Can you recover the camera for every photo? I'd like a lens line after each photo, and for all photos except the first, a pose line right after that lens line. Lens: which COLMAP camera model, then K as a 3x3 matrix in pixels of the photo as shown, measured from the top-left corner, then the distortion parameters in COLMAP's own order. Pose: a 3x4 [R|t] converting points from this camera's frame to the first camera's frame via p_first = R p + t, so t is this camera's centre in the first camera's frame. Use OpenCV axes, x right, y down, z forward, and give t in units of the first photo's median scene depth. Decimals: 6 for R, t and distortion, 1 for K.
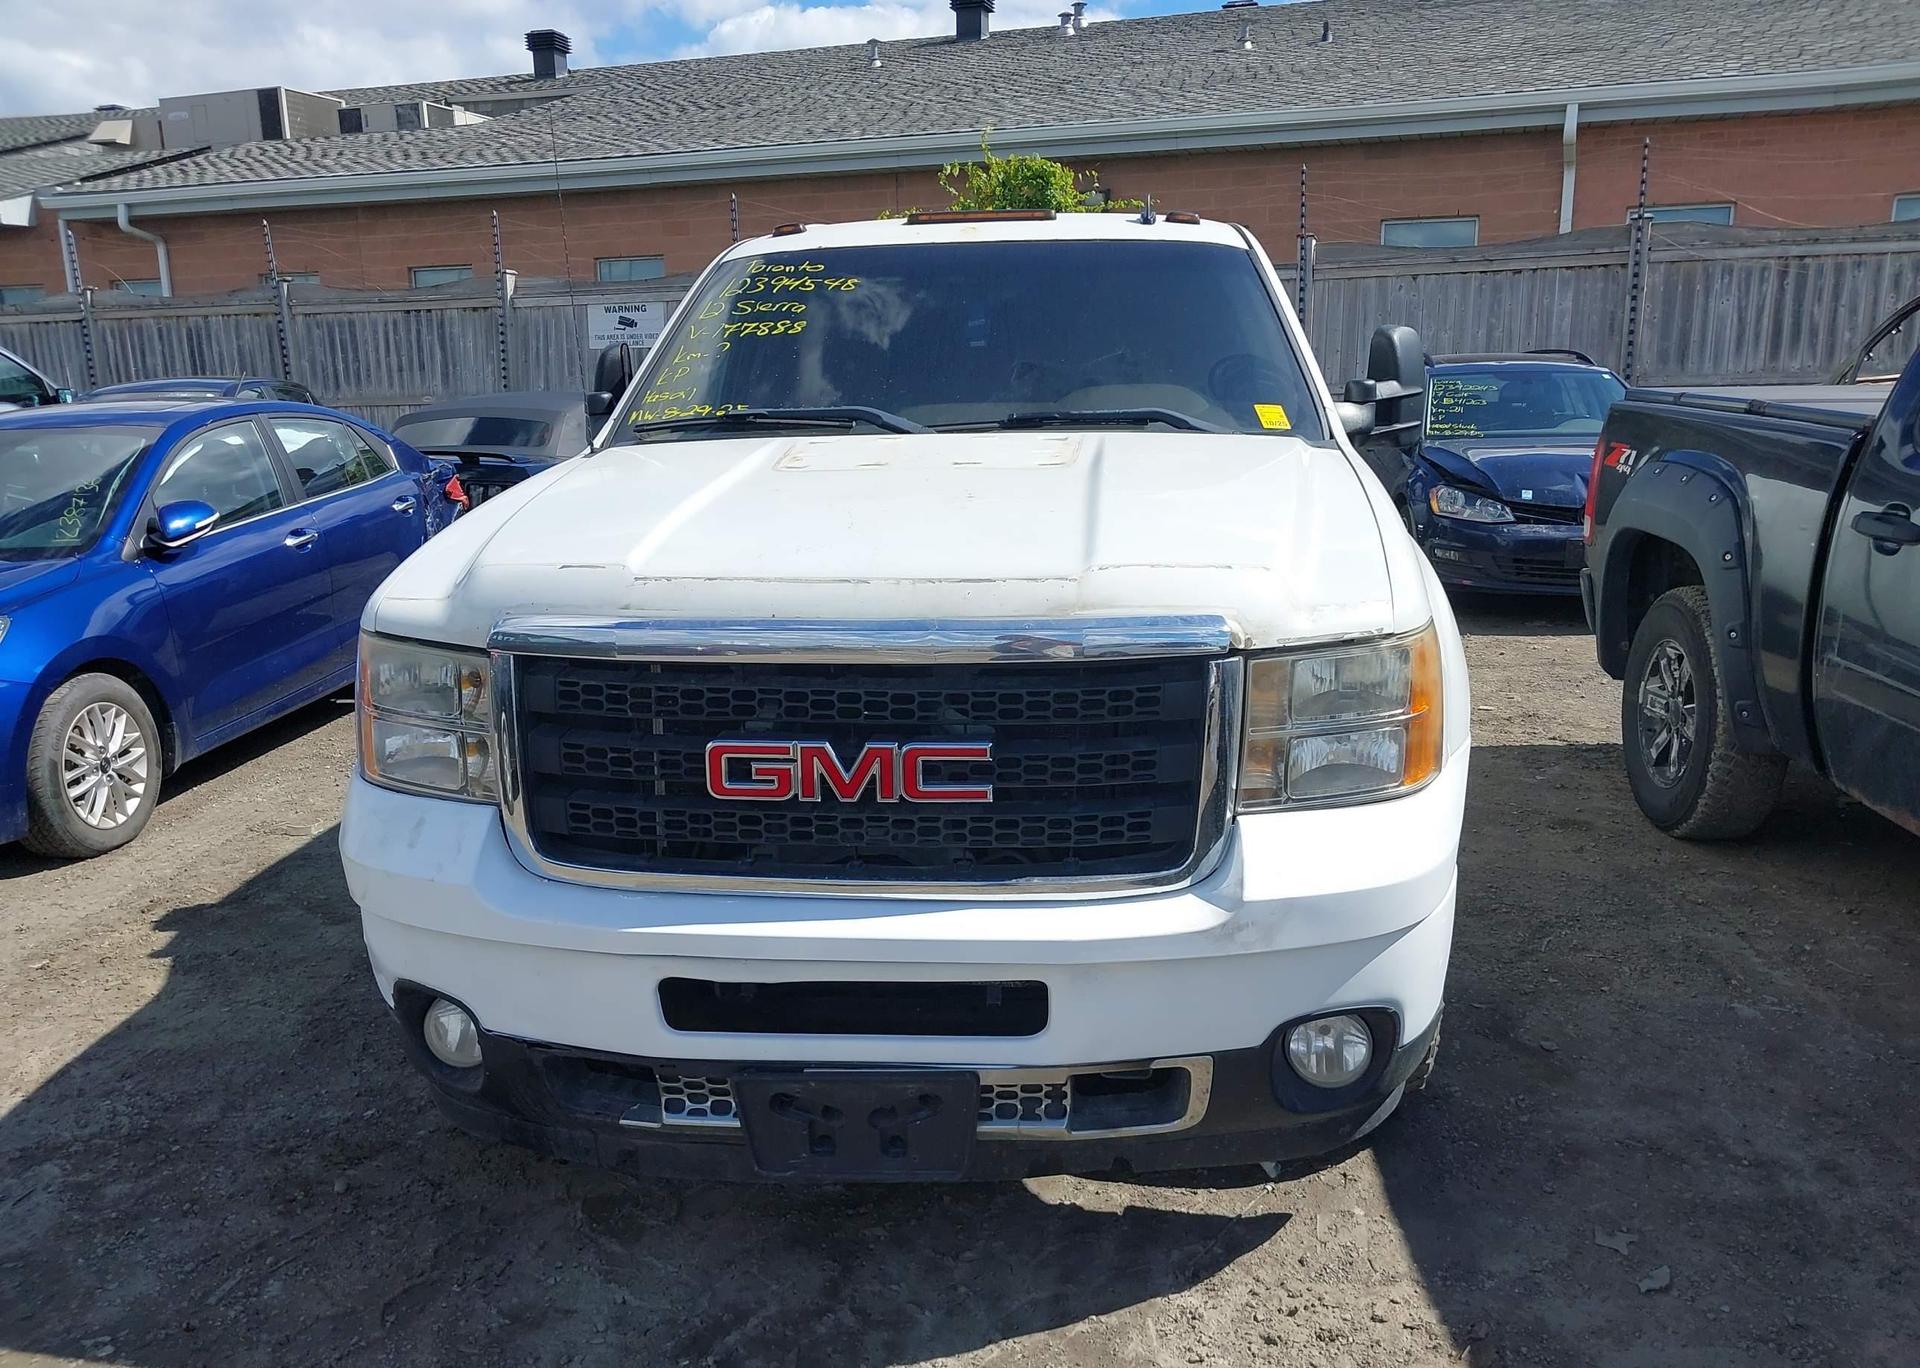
lens RADIAL K [[1556.3, 0, 977.9], [0, 1556.3, 702.2], [0, 0, 1]] dist [0.006629, 0.006912]
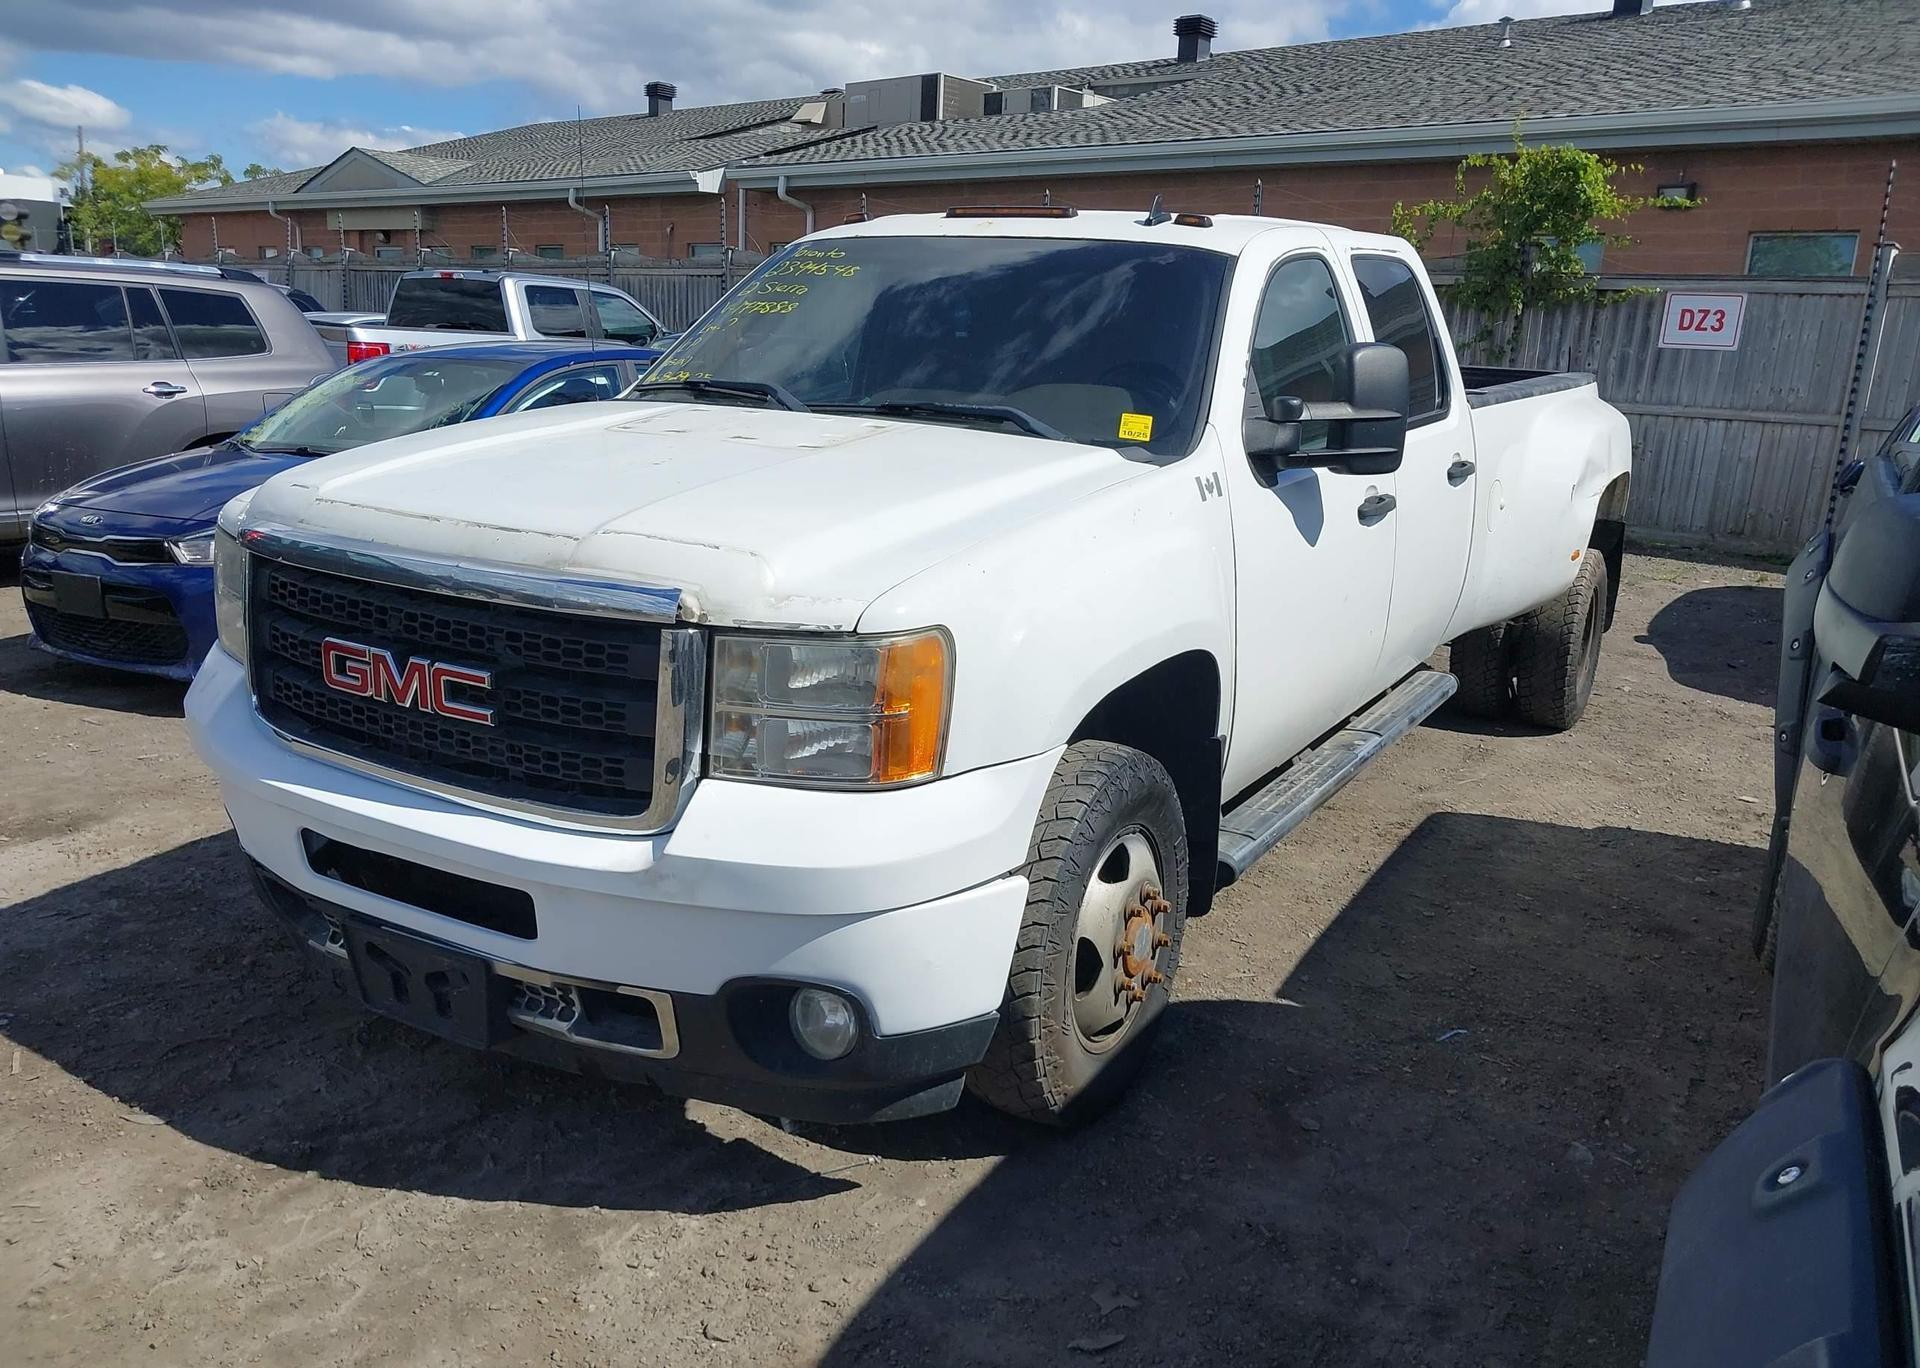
lens RADIAL K [[1566.3, 0, 975.5], [0, 1566.3, 694.7], [0, 0, 1]] dist [0.008504, 0.001502]
pose [[0.902266, 0.156040, -0.401954, 0.442229], [-0.154083, 0.987349, 0.037423, -0.031152], [0.402708, 0.028169, 0.914895, 0.048501]]
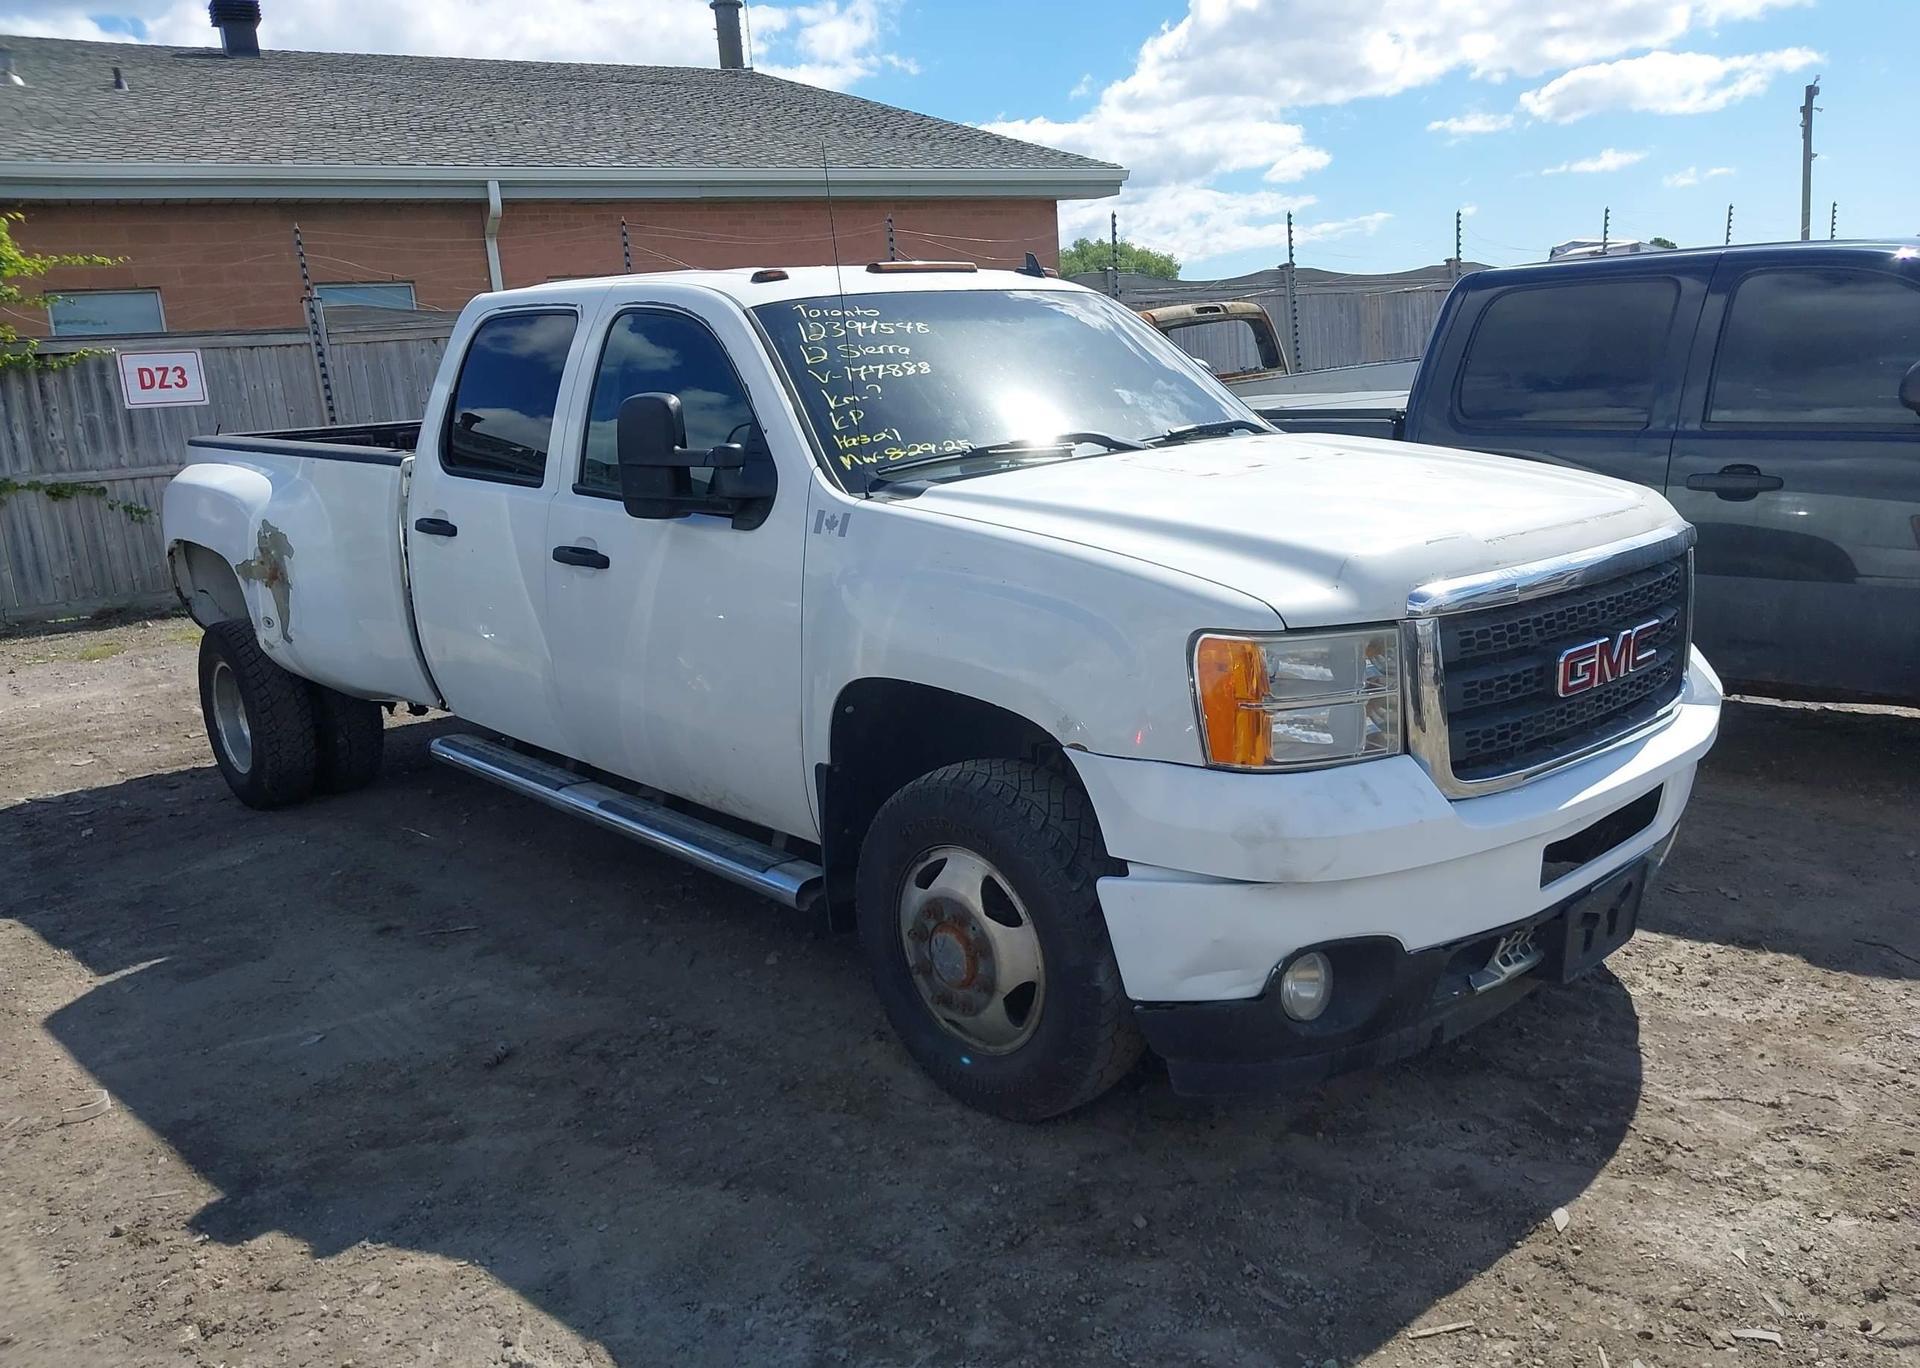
lens RADIAL K [[1569.2, 0, 975.0], [0, 1569.2, 688.1], [0, 0, 1]] dist [0.016610, -0.011536]
pose [[0.640357, -0.173851, 0.748143, -0.833173], [0.219366, 0.974872, 0.038775, -0.046995], [-0.736085, 0.139288, 0.662403, 0.292528]]
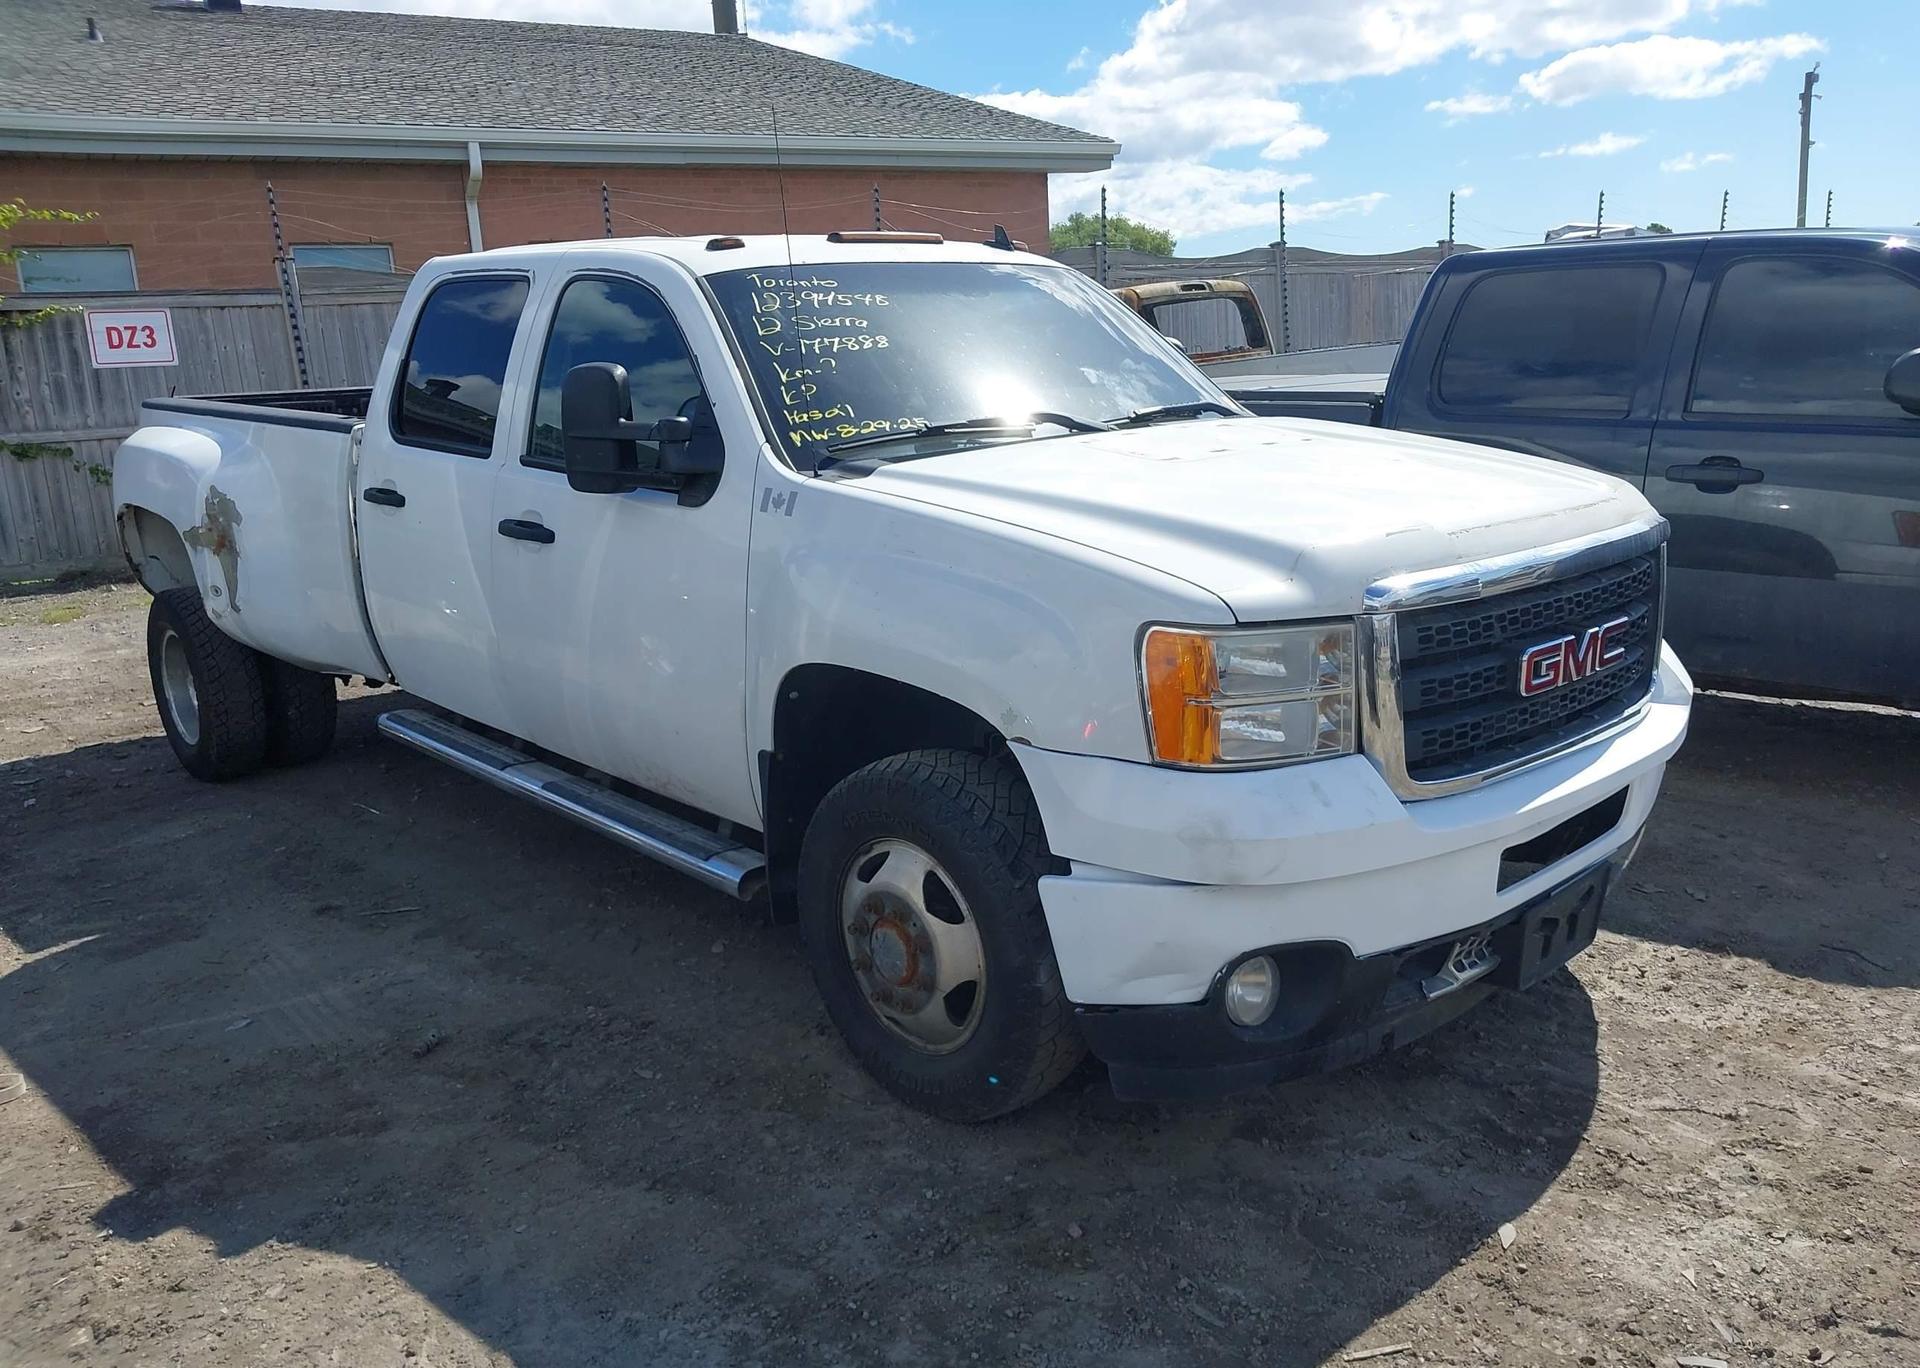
lens RADIAL K [[1566.3, 0, 975.5], [0, 1566.3, 694.7], [0, 0, 1]] dist [0.008504, 0.001502]
pose [[0.638021, -0.178432, 0.749060, -0.796075], [0.202609, 0.977404, 0.060250, -0.048039], [-0.742885, 0.113326, 0.659757, 0.294448]]
